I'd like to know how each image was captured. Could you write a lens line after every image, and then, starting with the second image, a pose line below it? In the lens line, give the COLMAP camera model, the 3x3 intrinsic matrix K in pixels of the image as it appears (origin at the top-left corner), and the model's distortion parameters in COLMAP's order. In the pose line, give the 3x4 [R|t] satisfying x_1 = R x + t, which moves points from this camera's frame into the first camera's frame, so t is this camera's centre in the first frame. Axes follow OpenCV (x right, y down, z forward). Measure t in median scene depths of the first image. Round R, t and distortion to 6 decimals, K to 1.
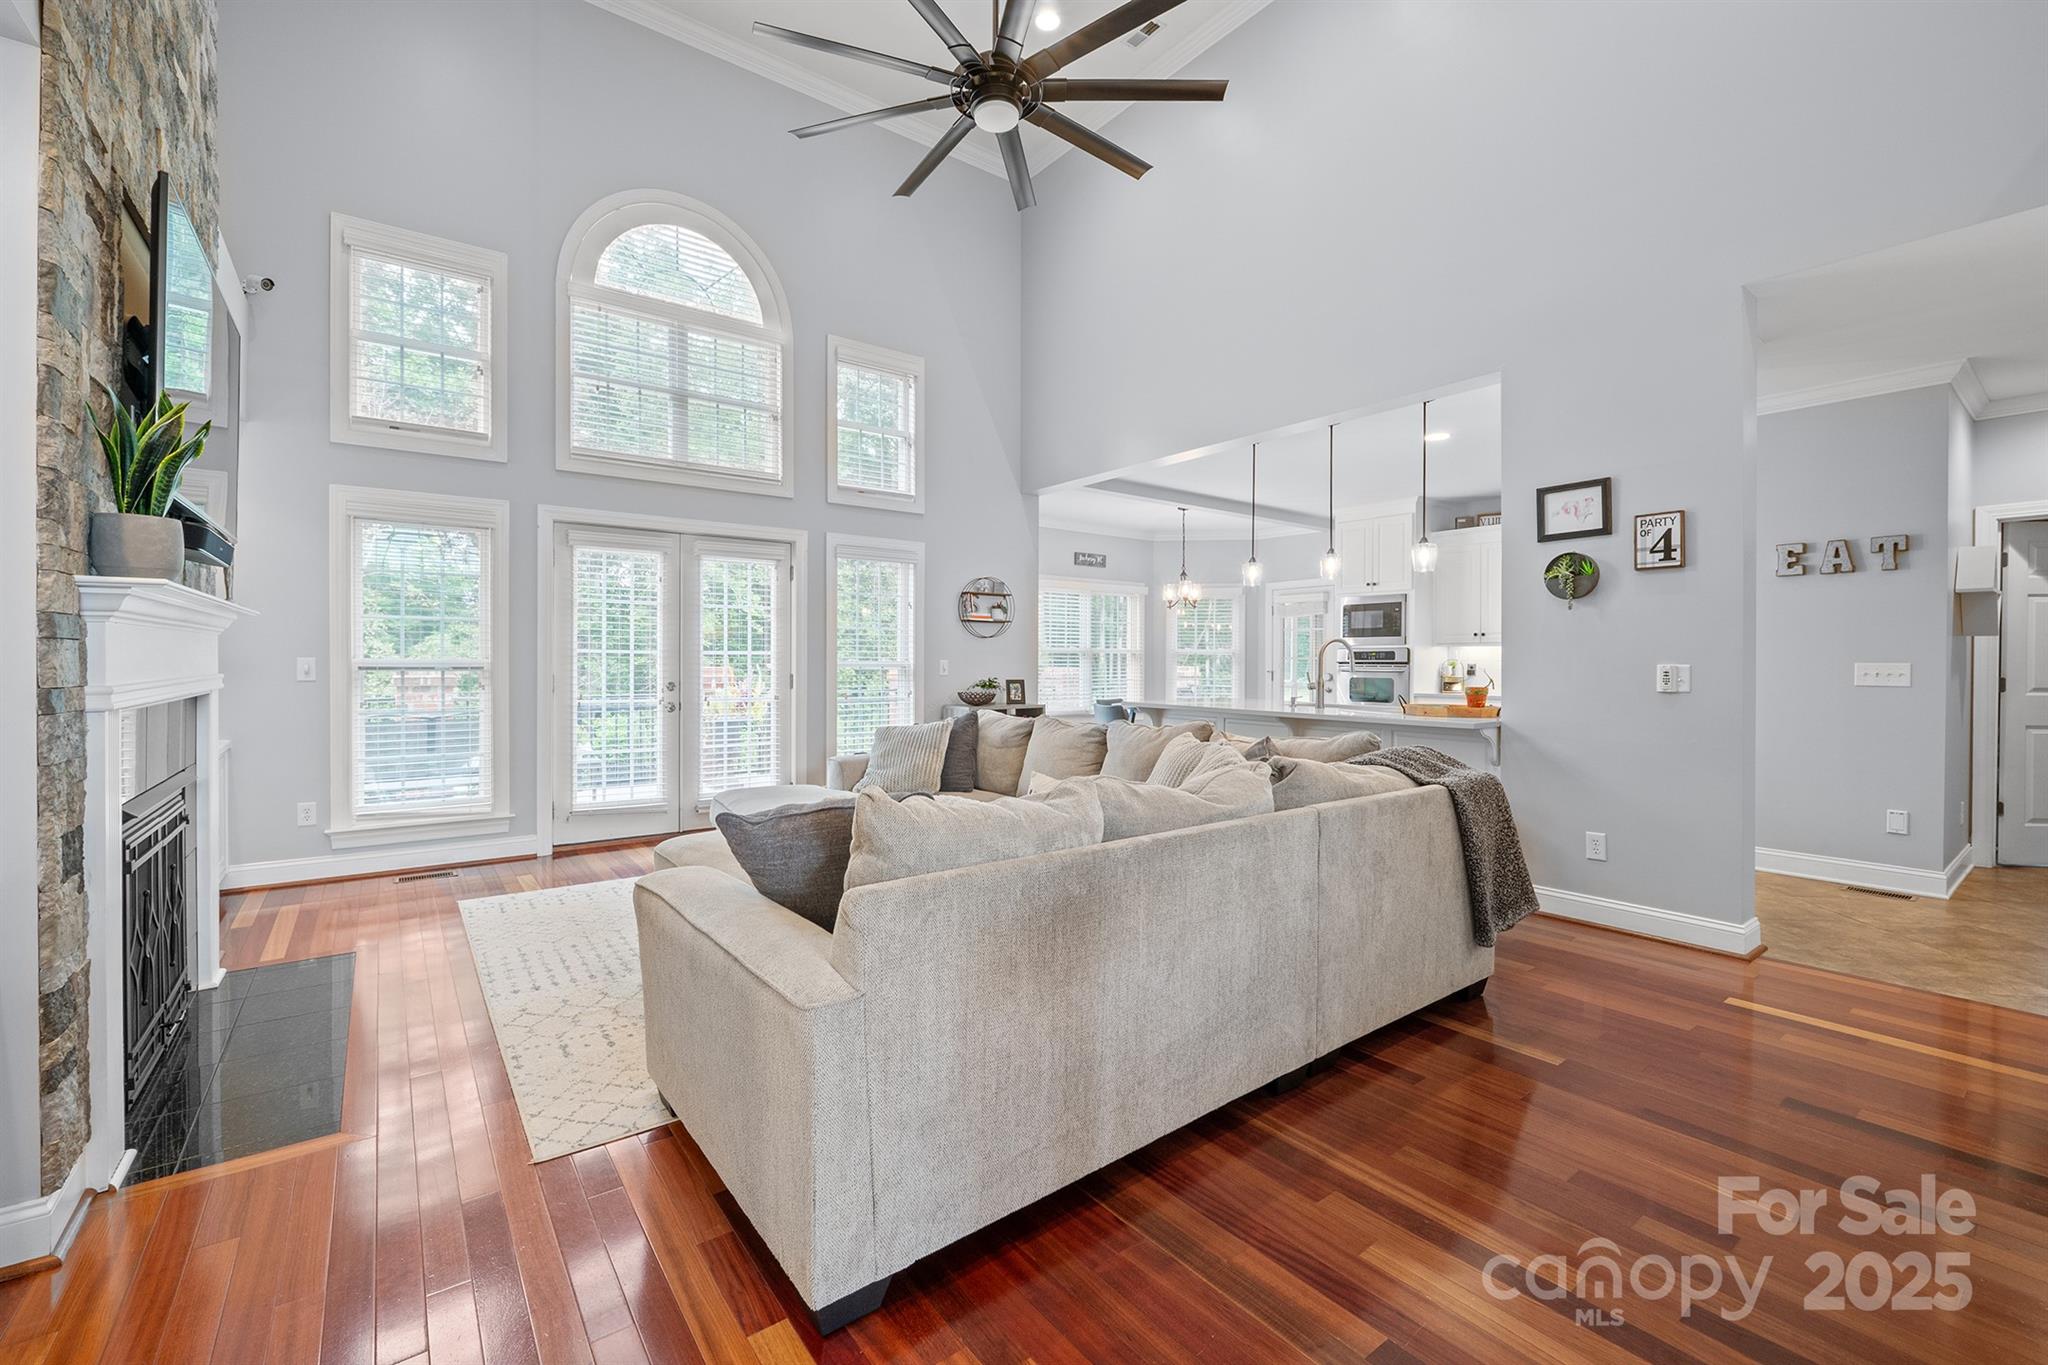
lens RADIAL K [[860.3, 0, 1034.1], [0, 860.3, 668.5], [0, 0, 1]] dist [-0.011896, 0.001520]
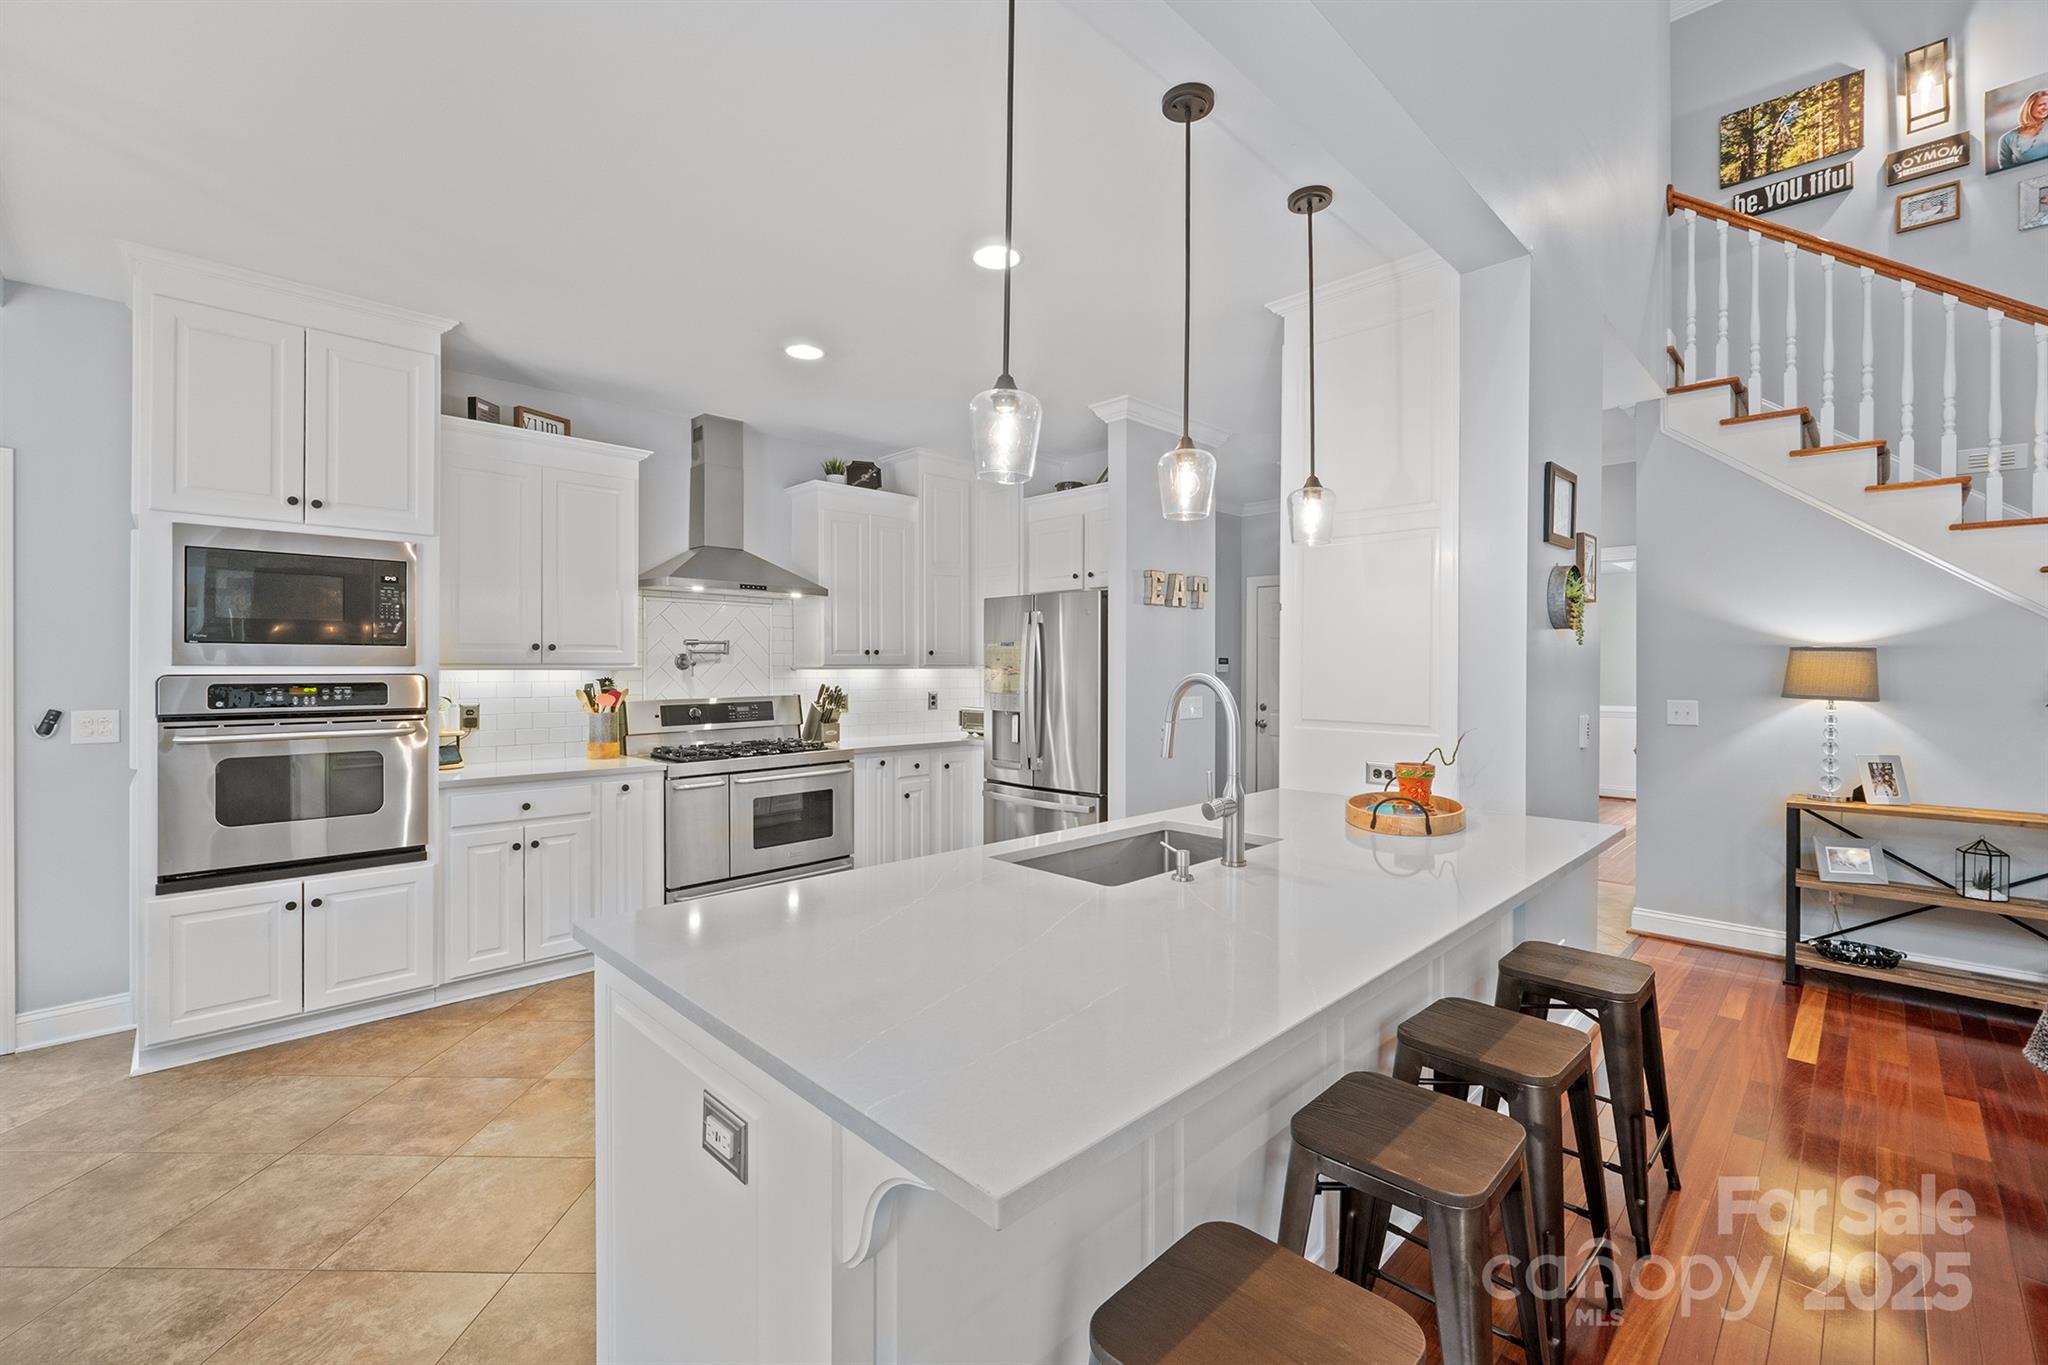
lens RADIAL K [[860.3, 0, 1033.1], [0, 860.3, 671.4], [0, 0, 1]] dist [-0.011896, 0.001520]
pose [[-0.133056, -0.008113, 0.991075, -0.022202], [0.006231, 0.999940, 0.009022, -0.041576], [-0.991089, 0.007376, -0.132998, 1.170204]]
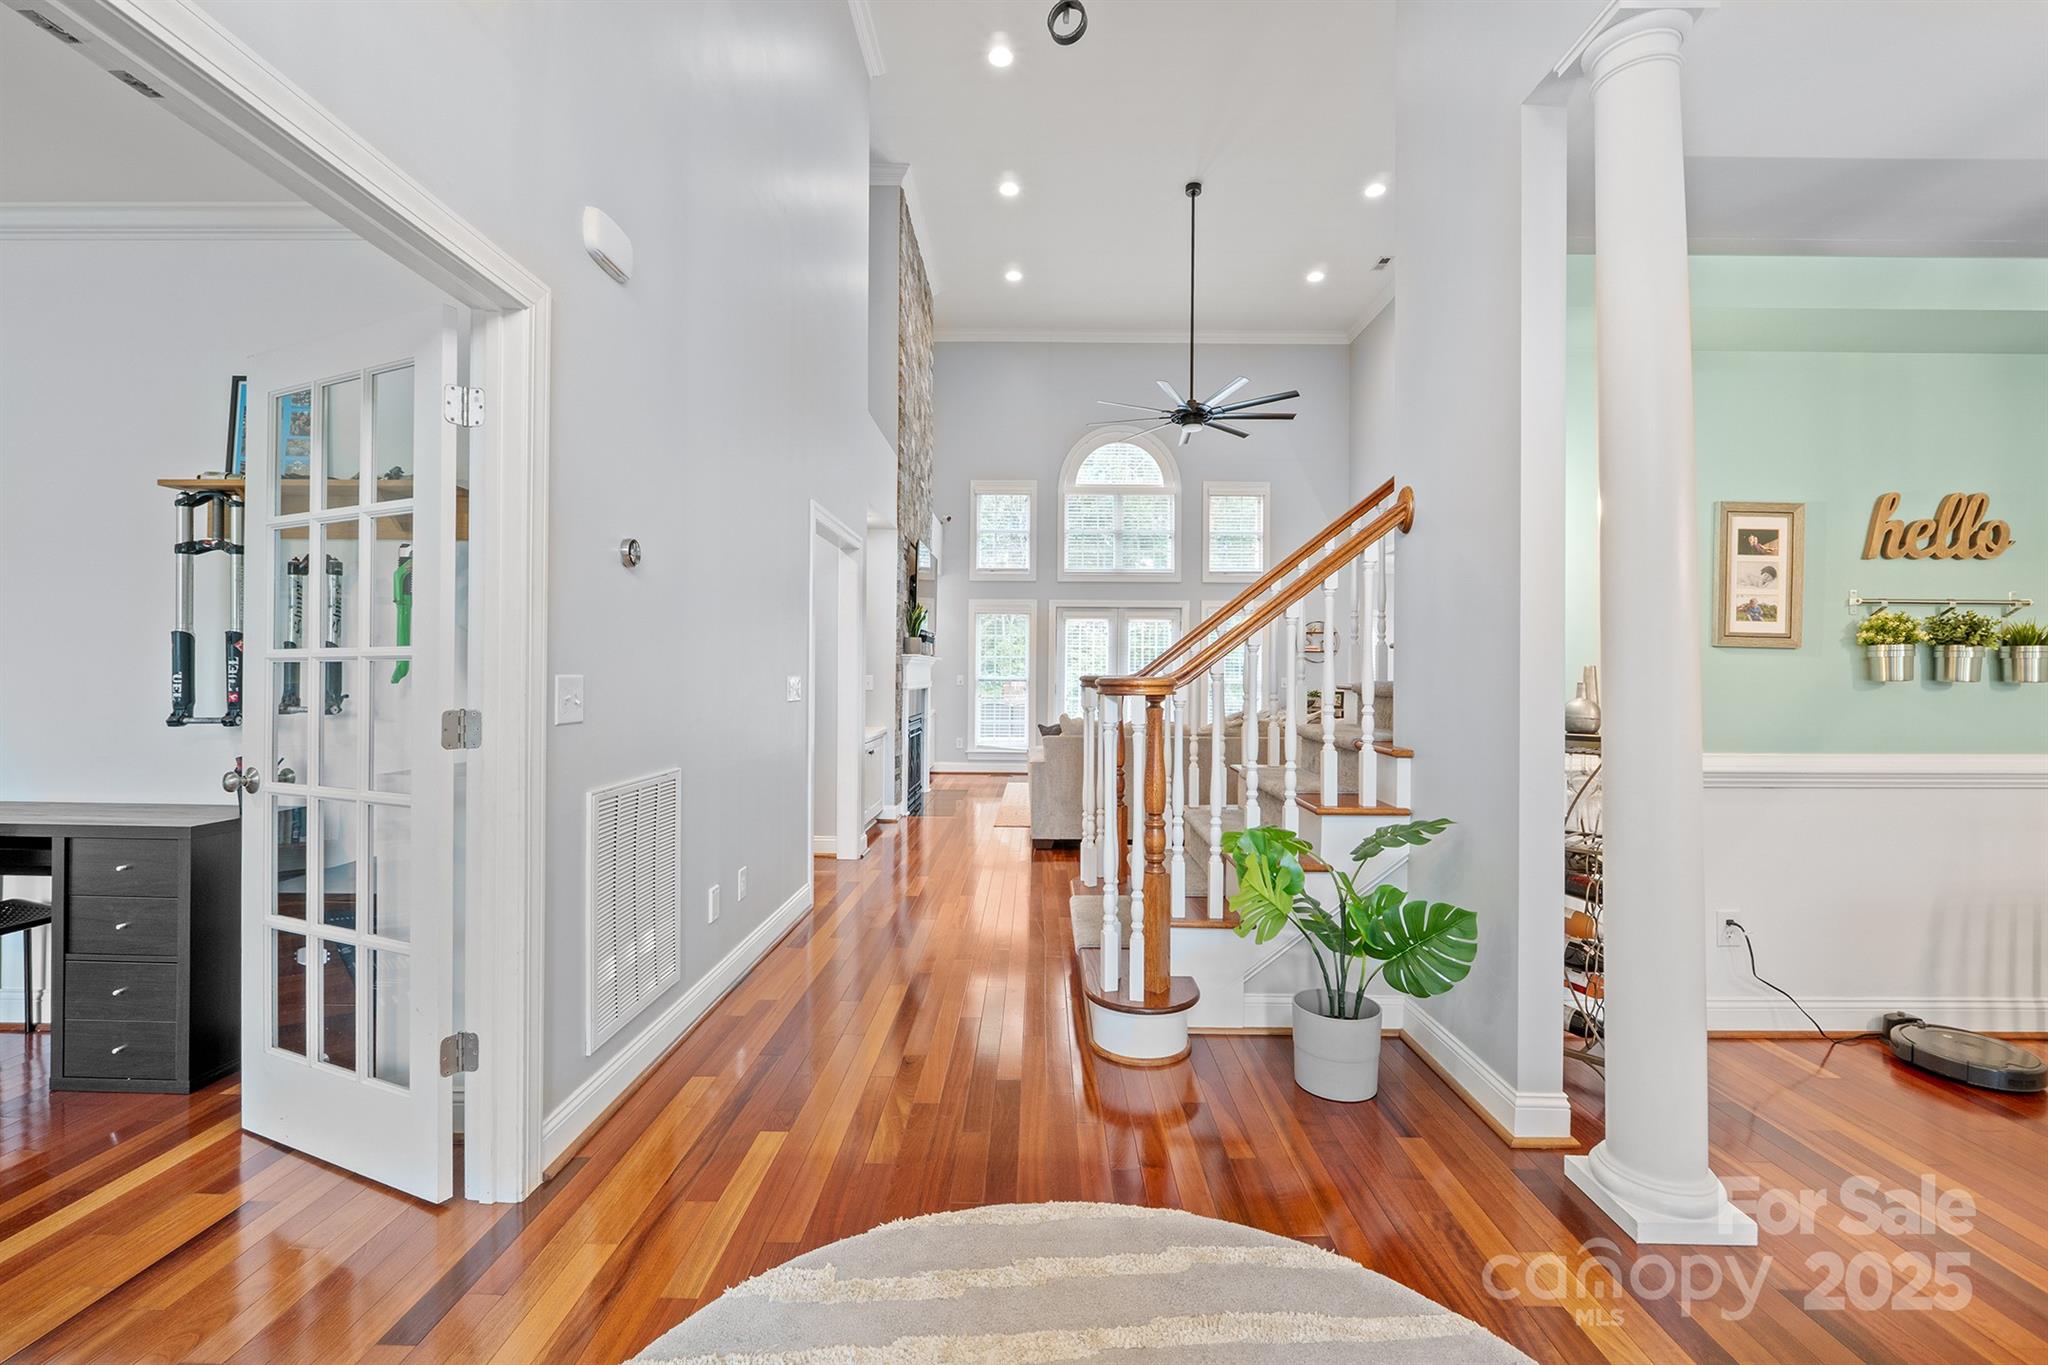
lens RADIAL K [[861.2, 0, 1028.5], [0, 861.2, 673.5], [0, 0, 1]] dist [-0.002589, -0.000220]
pose [[0.789081, 0.002817, -0.614283, 0.628234], [-0.013215, 0.999836, -0.012390, 0.007697], [0.614147, 0.017894, 0.788989, -0.628380]]
